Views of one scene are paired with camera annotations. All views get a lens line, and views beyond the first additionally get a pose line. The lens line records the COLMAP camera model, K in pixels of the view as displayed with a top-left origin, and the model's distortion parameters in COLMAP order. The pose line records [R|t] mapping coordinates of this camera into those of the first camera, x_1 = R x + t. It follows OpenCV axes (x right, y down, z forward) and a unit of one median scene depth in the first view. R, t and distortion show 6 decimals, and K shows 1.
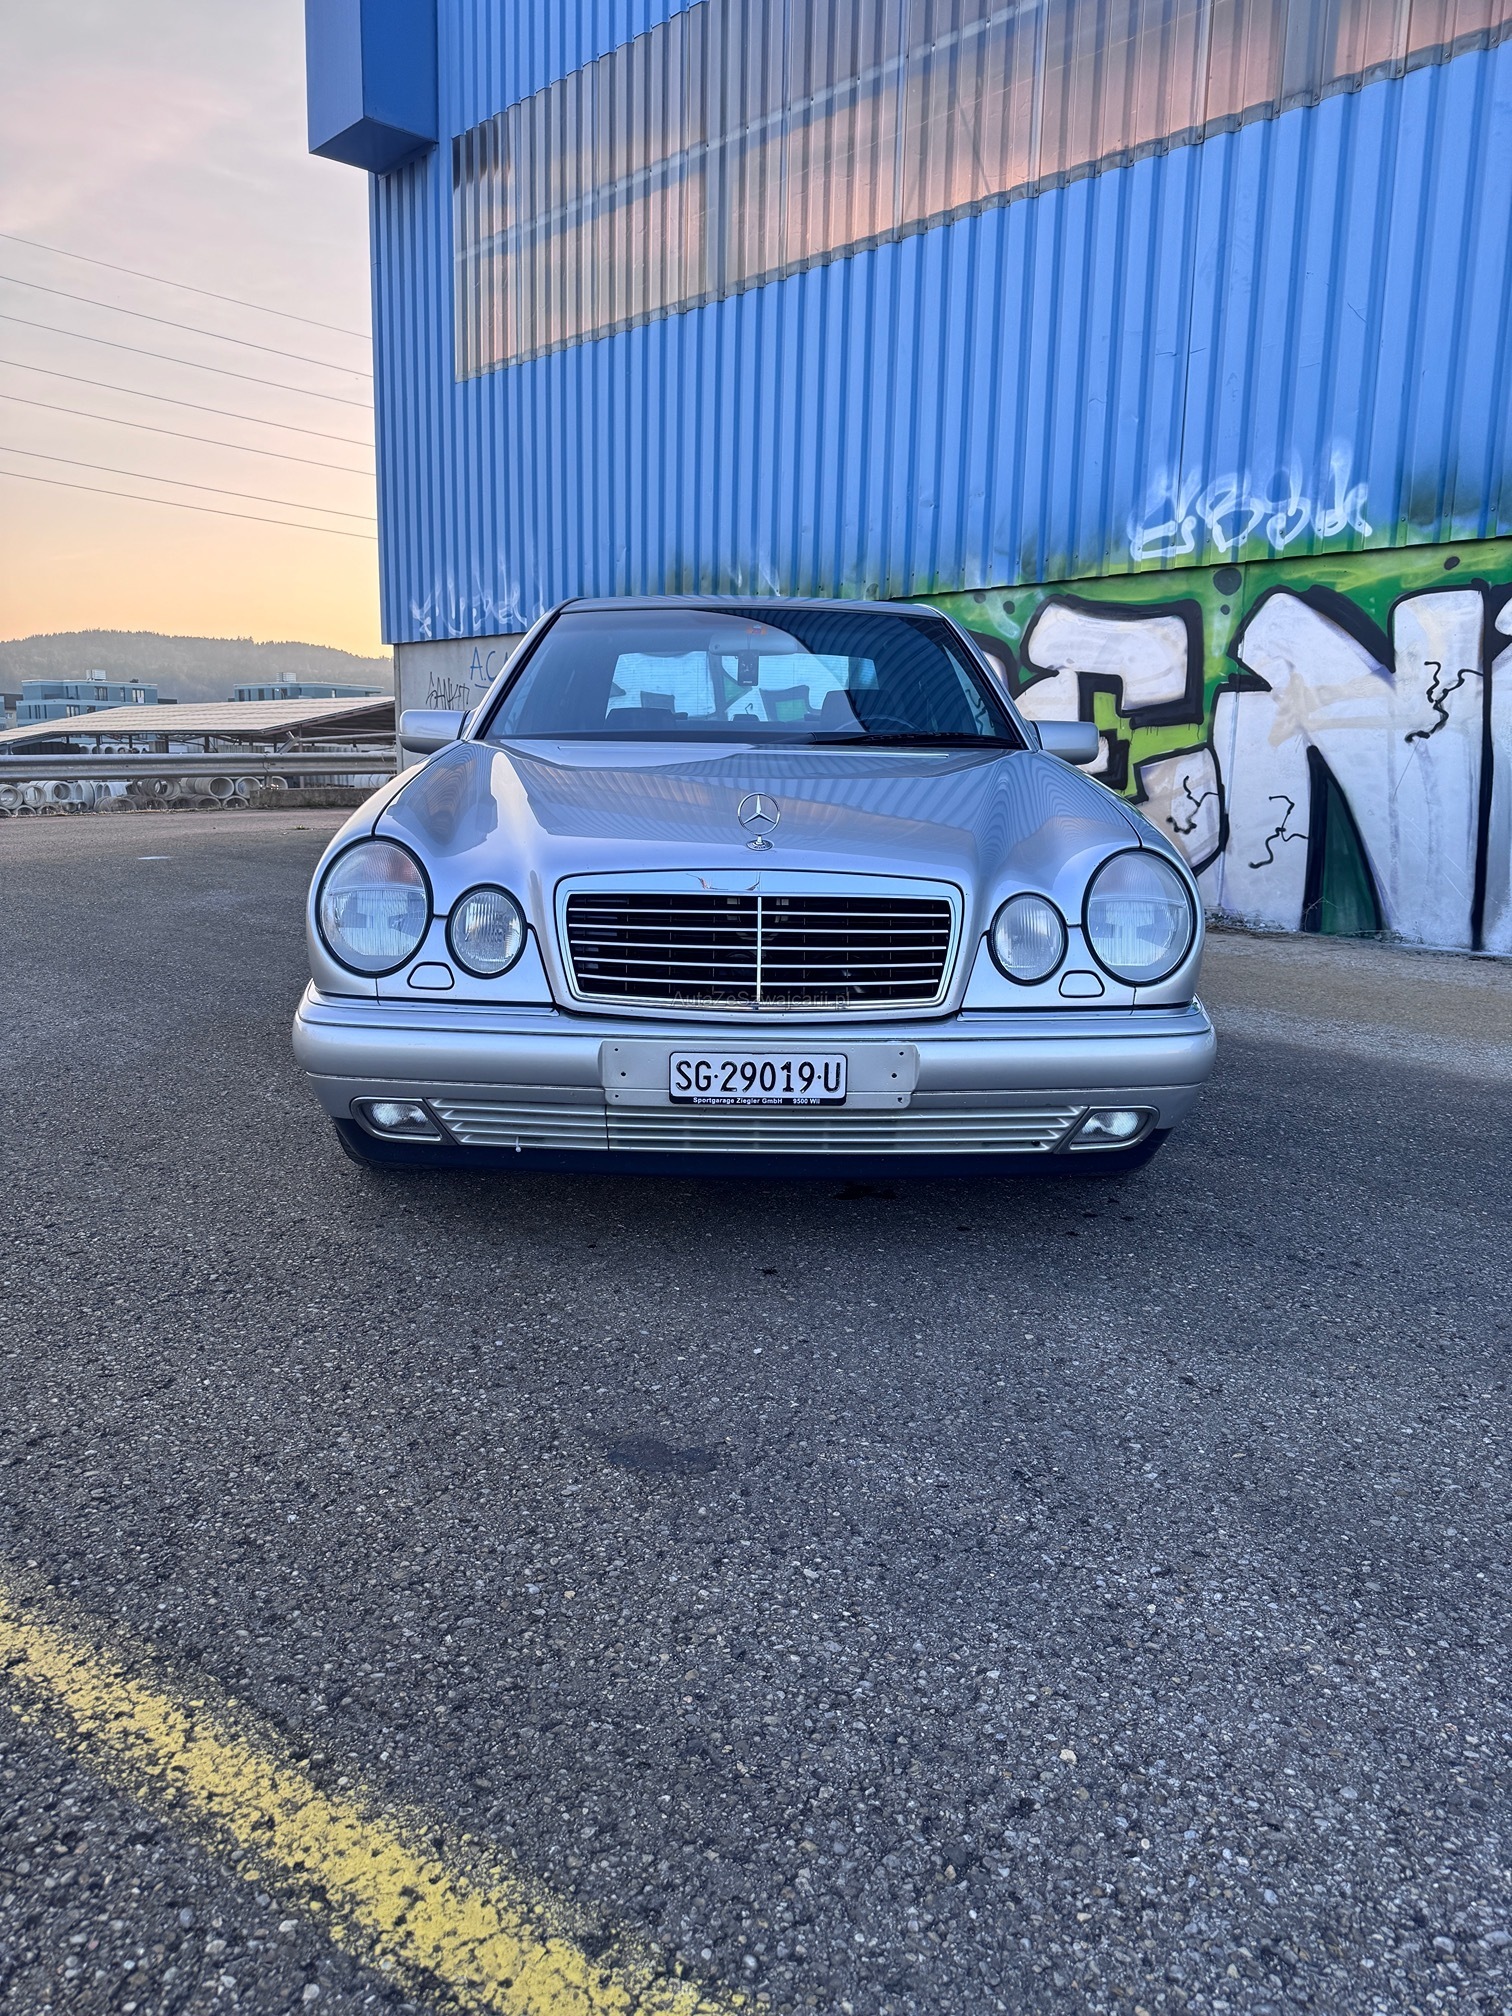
lens RADIAL K [[1406.9, 0, 748.9], [0, 1406.9, 1012.4], [0, 0, 1]] dist [0.054139, -0.068472]
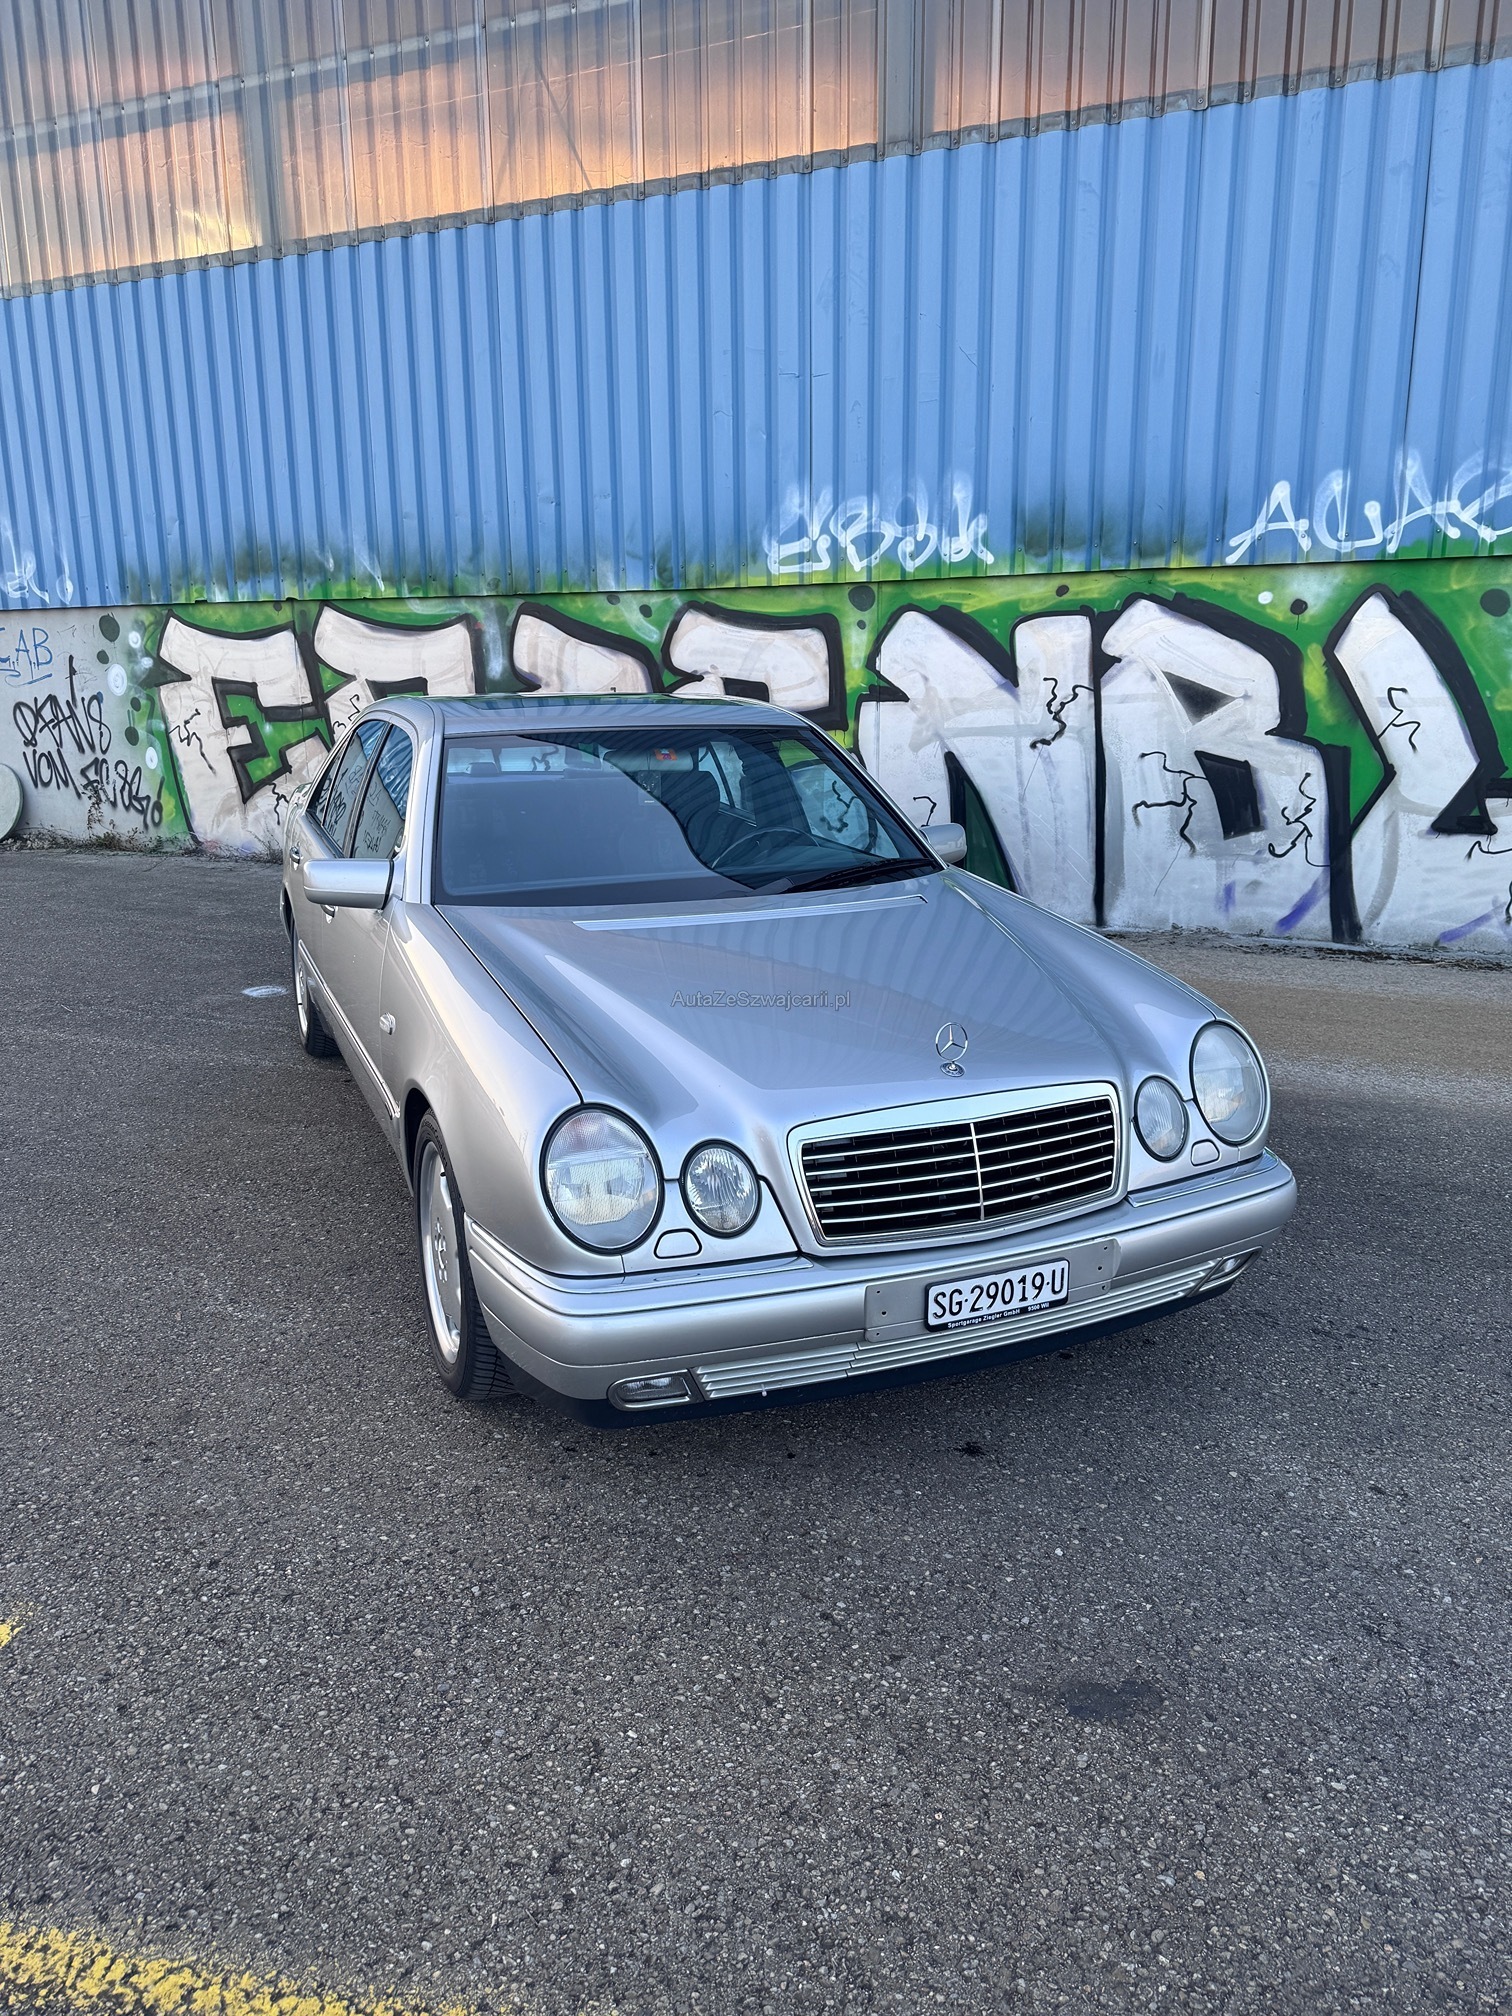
lens RADIAL K [[1406.9, 0, 749.8], [0, 1406.9, 1011.8], [0, 0, 1]] dist [0.054139, -0.068472]
pose [[0.924307, -0.114450, 0.364084, -0.176570], [0.091103, 0.992564, 0.080727, -0.089461], [-0.370615, -0.041447, 0.927861, 0.022704]]
